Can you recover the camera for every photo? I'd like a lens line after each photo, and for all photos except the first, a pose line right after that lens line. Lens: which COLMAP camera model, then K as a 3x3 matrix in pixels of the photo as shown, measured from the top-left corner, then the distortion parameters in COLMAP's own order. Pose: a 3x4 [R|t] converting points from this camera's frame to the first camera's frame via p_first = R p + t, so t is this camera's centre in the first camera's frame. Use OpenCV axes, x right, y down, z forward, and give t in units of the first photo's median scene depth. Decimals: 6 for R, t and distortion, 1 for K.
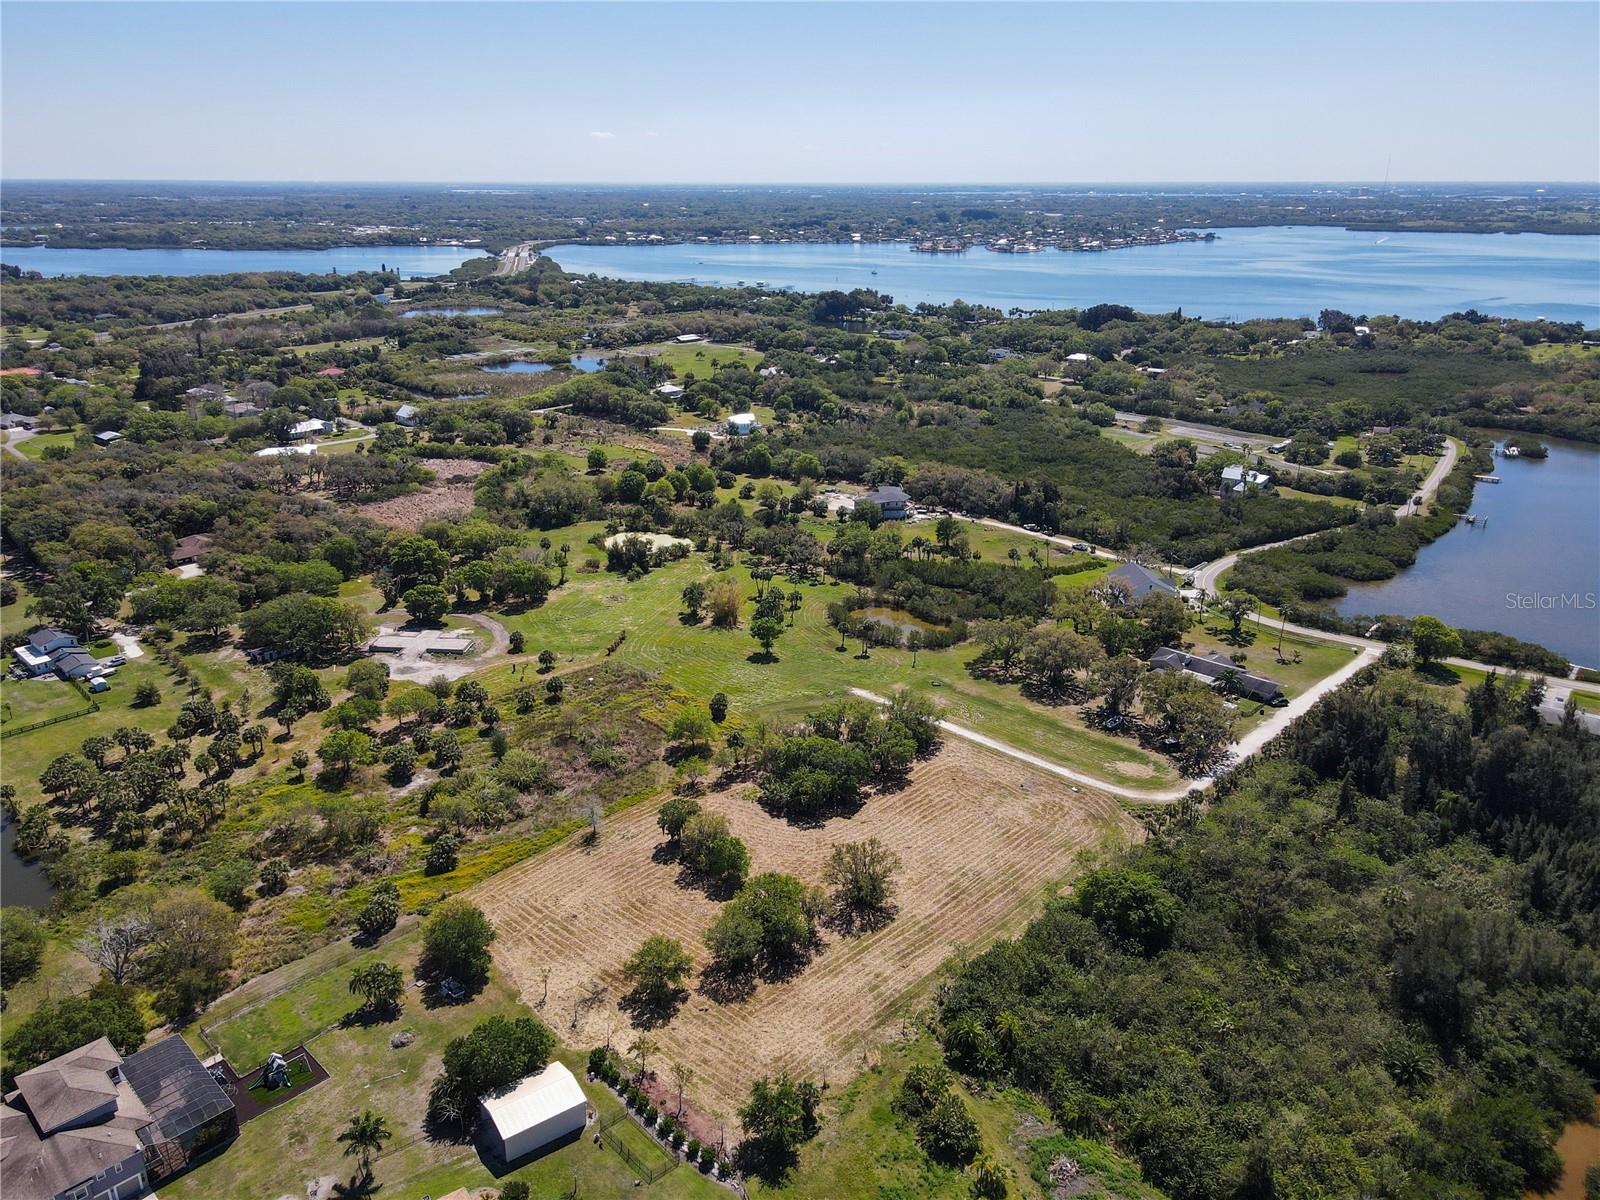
lens RADIAL K [[1160.7, 0, 779.0], [0, 1160.7, 602.5], [0, 0, 1]] dist [-0.003517, 0.054661]
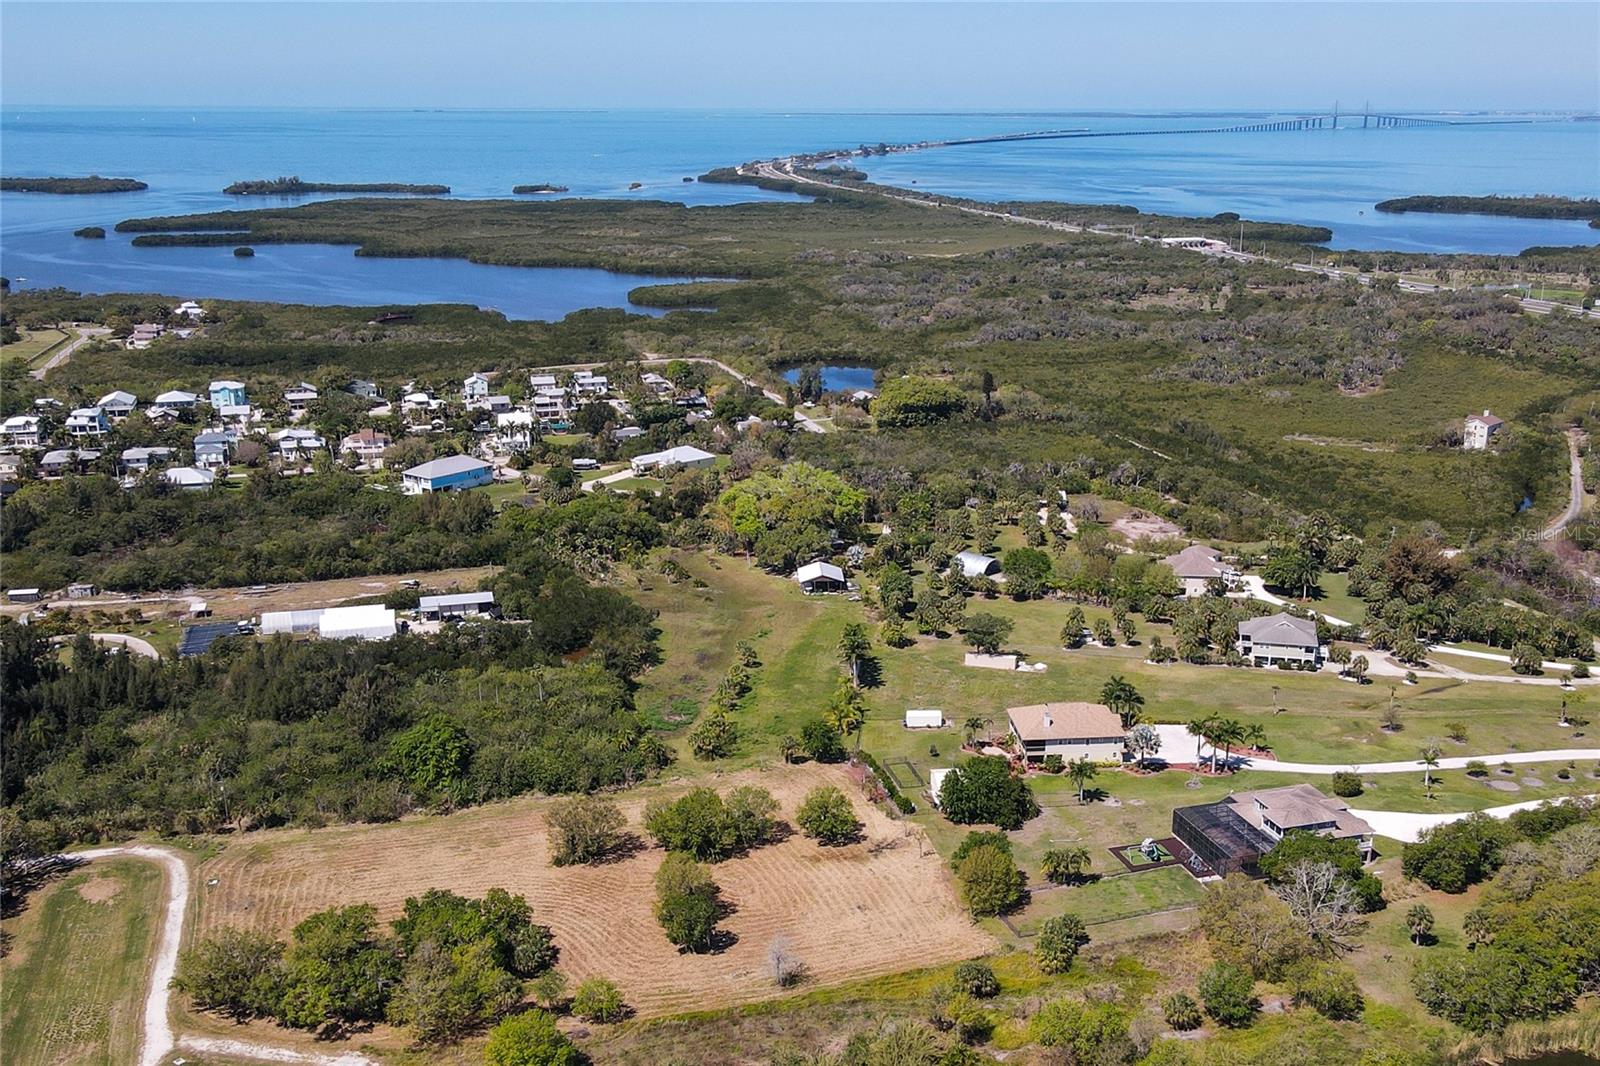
lens RADIAL K [[1625.6, 0, 819.2], [0, 1625.6, 532.2], [0, 0, 1]] dist [0.004371, 0.037175]
pose [[-0.875264, -0.122034, 0.467997, -0.465805], [0.169345, 0.829060, 0.532899, -0.436056], [-0.453030, 0.545681, -0.704980, 1.146403]]
